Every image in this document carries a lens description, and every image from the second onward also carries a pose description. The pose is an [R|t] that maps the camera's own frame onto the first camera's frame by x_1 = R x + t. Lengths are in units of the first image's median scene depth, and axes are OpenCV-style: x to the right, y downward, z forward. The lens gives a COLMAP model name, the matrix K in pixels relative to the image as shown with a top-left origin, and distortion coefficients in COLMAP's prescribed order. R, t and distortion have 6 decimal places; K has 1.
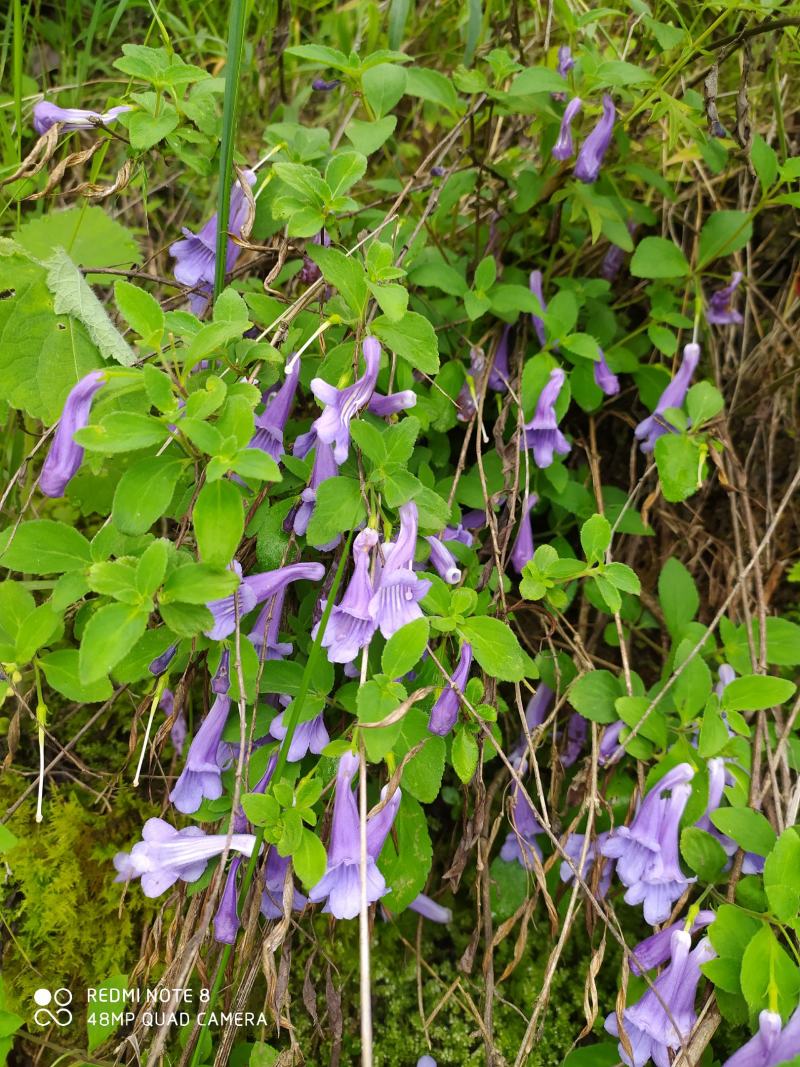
lens RADIAL K [[740.3, 0, 400.0], [0, 740.3, 533.5], [0, 0, 1]] dist [0.055784, -0.075517]
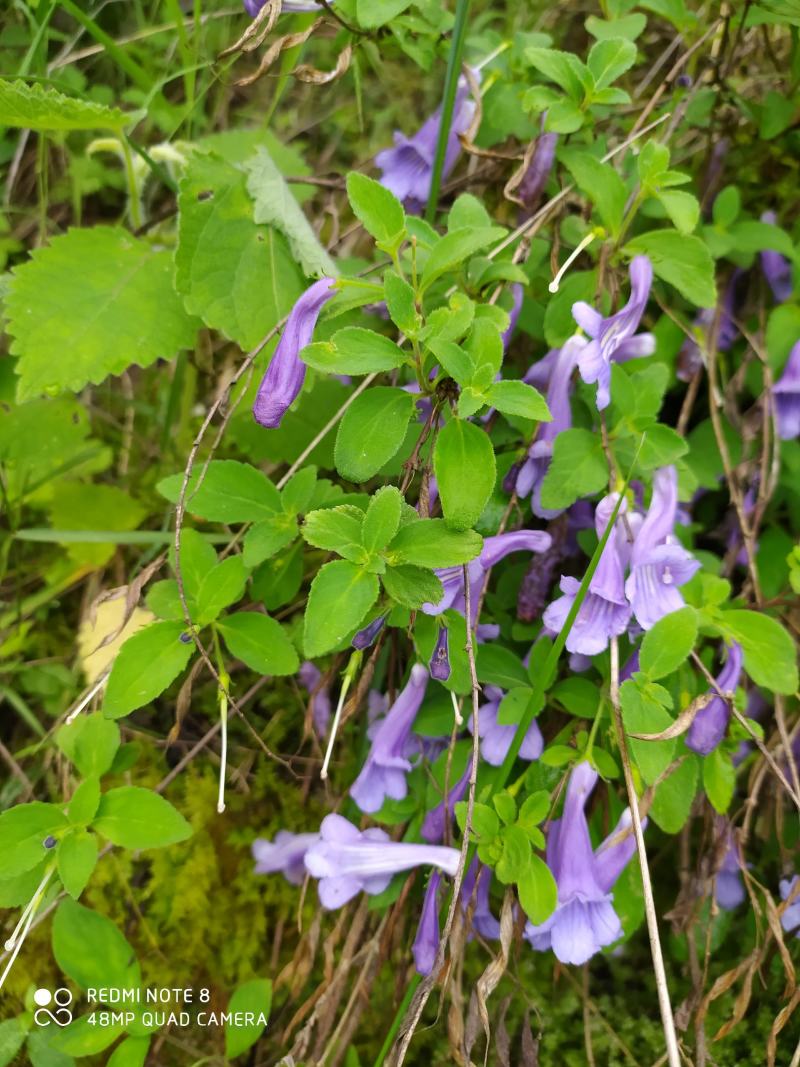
lens RADIAL K [[784.7, 0, 437.6], [0, 784.7, 528.4], [0, 0, 1]] dist [0.002165, -0.016736]
pose [[0.993928, 0.067766, -0.086690, -0.154049], [-0.066322, 0.997609, 0.019442, 0.026871], [0.087800, -0.013575, 0.996046, 0.117181]]
